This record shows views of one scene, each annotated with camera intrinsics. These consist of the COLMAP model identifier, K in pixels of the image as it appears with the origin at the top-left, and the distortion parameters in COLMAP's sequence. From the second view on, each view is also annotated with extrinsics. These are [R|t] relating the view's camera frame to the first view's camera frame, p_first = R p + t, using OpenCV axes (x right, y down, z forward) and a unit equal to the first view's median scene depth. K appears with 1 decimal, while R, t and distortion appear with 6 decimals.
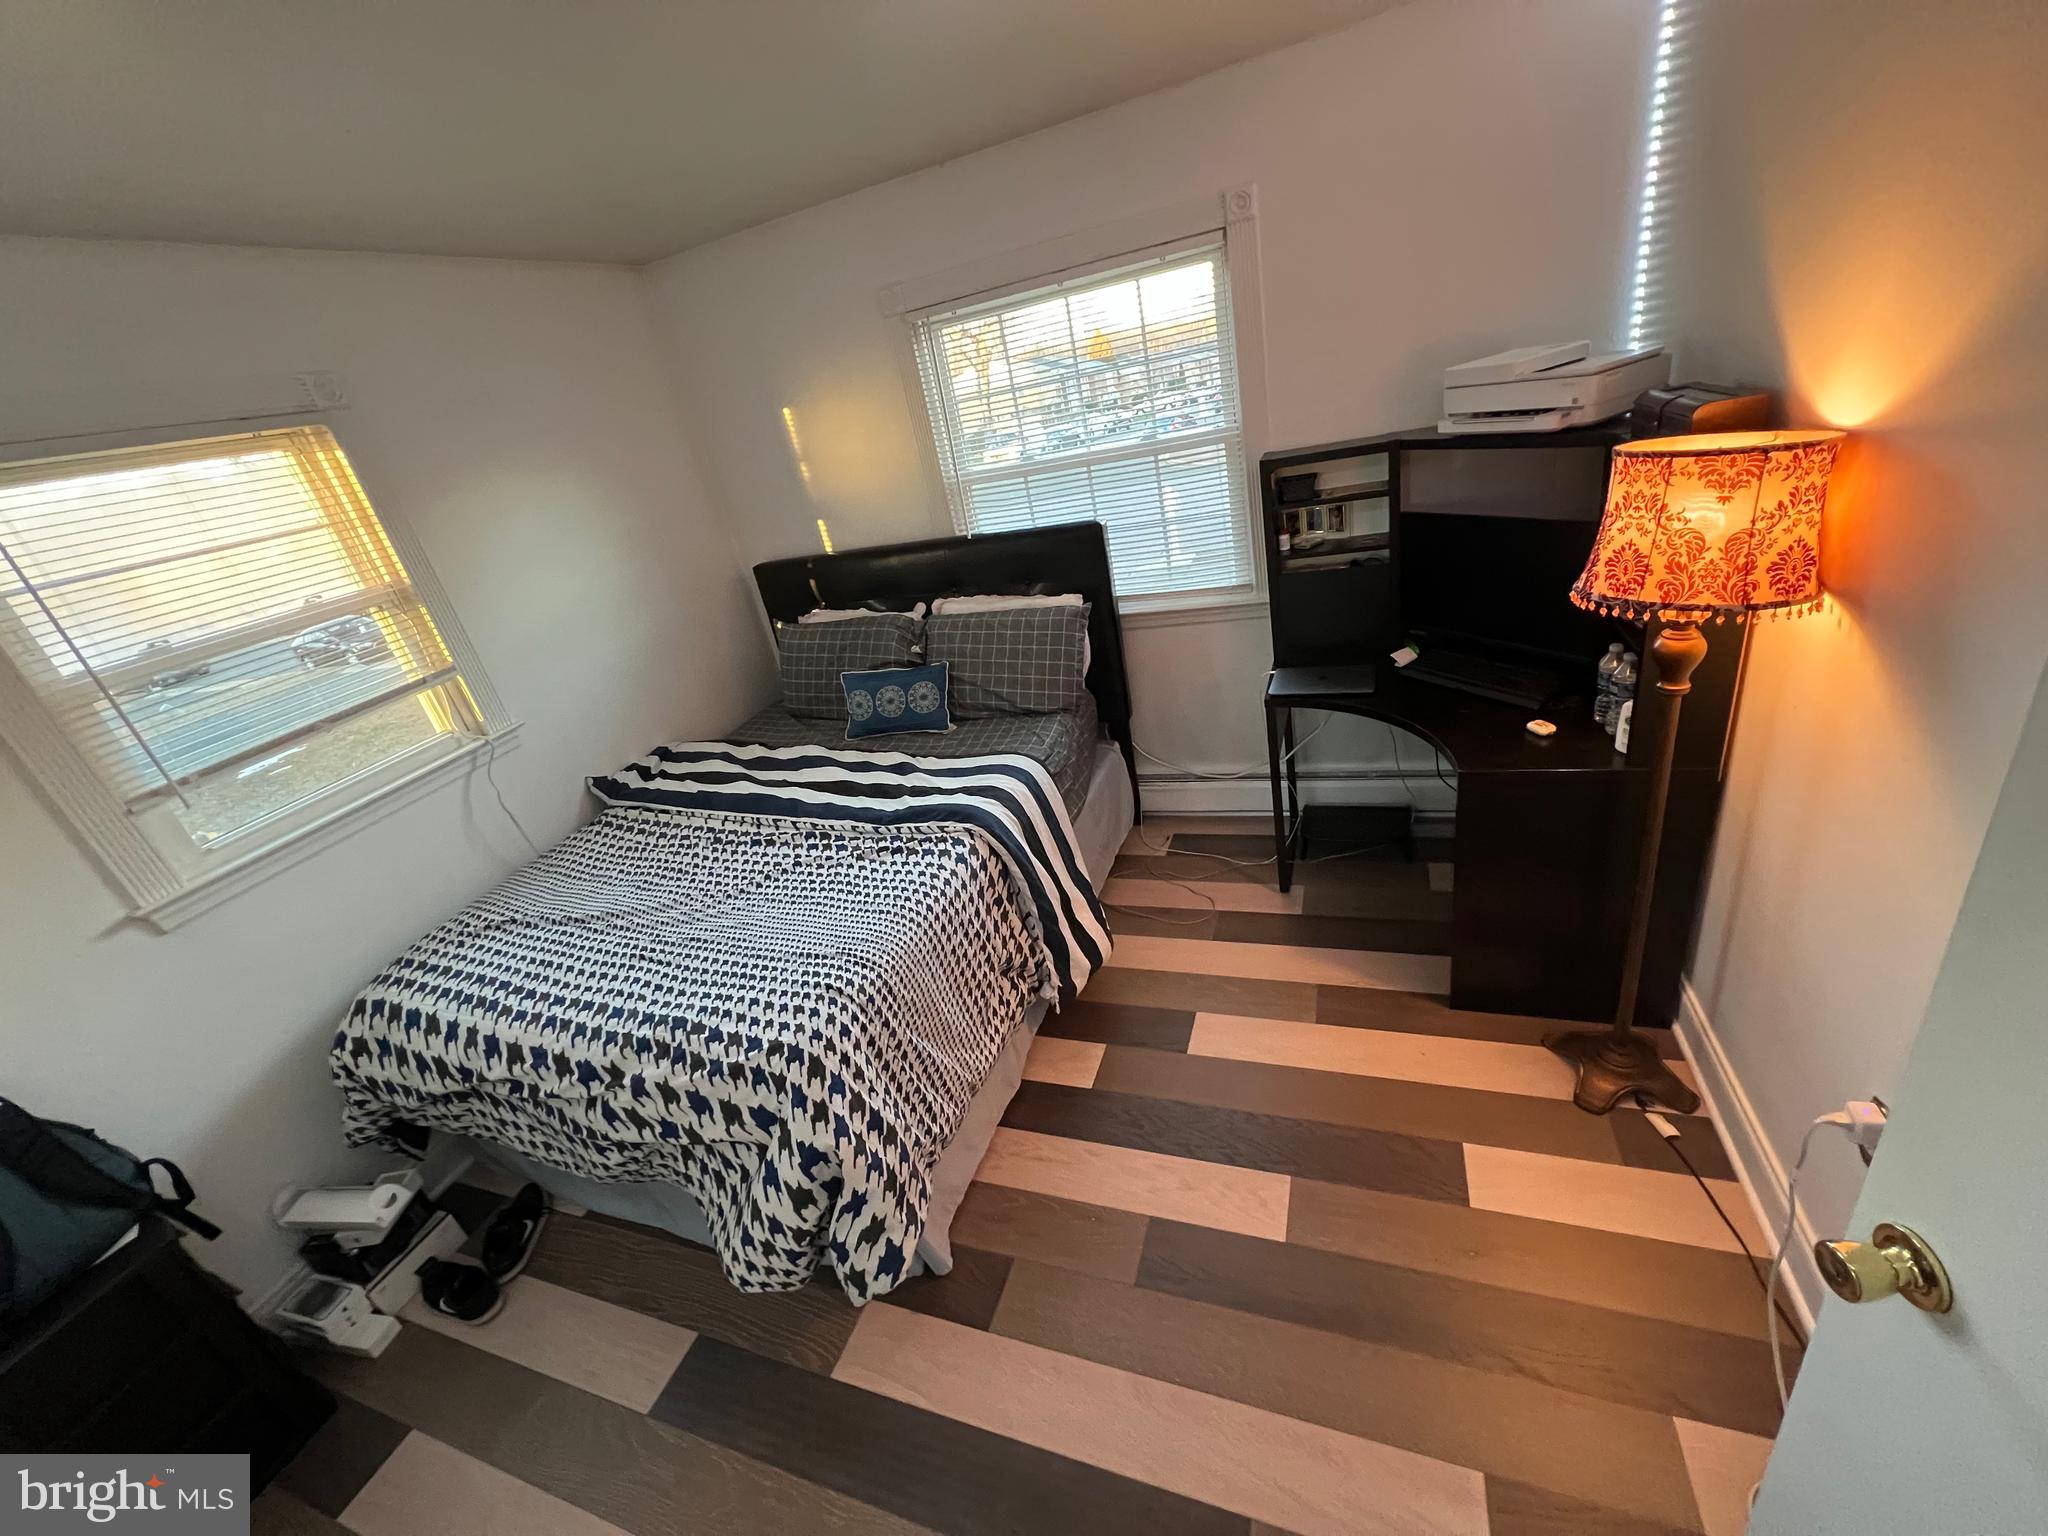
lens RADIAL K [[823.2, 0, 1022.5], [0, 823.2, 765.5], [0, 0, 1]] dist [-0.002002, 0.000018]
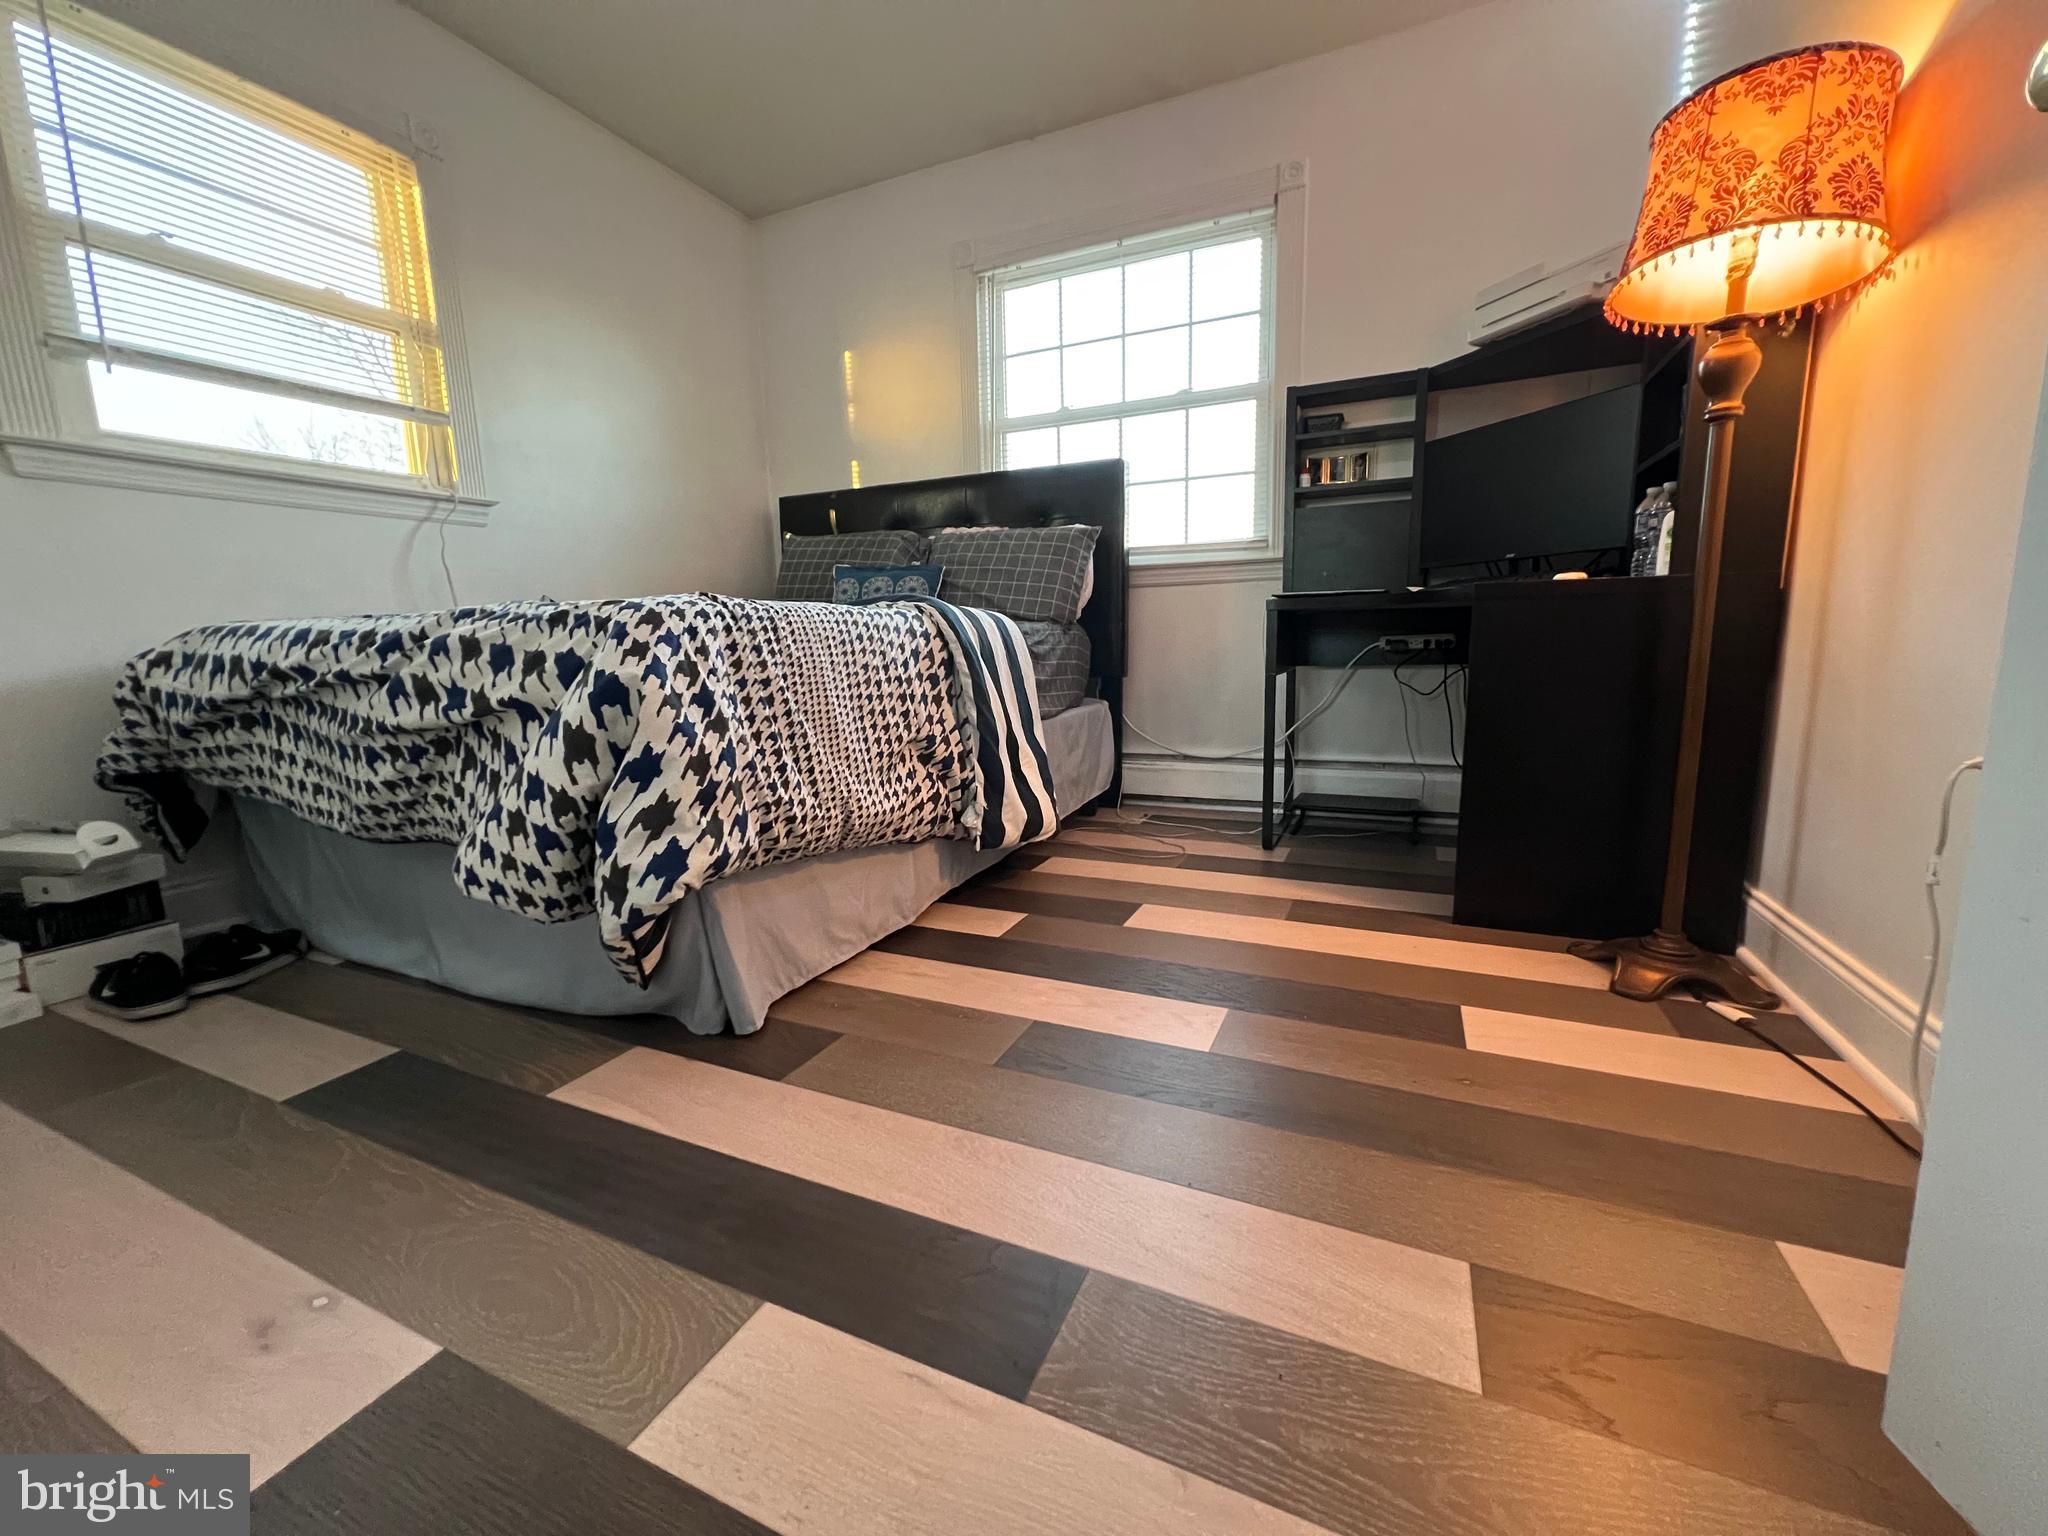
lens RADIAL K [[823.2, 0, 1021.9], [0, 823.2, 766.0], [0, 0, 1]] dist [-0.002002, 0.000018]
pose [[0.982155, 0.181737, -0.048403, 0.111298], [-0.188043, 0.944386, -0.269769, 0.431829], [-0.003316, 0.274057, 0.961708, 0.175812]]
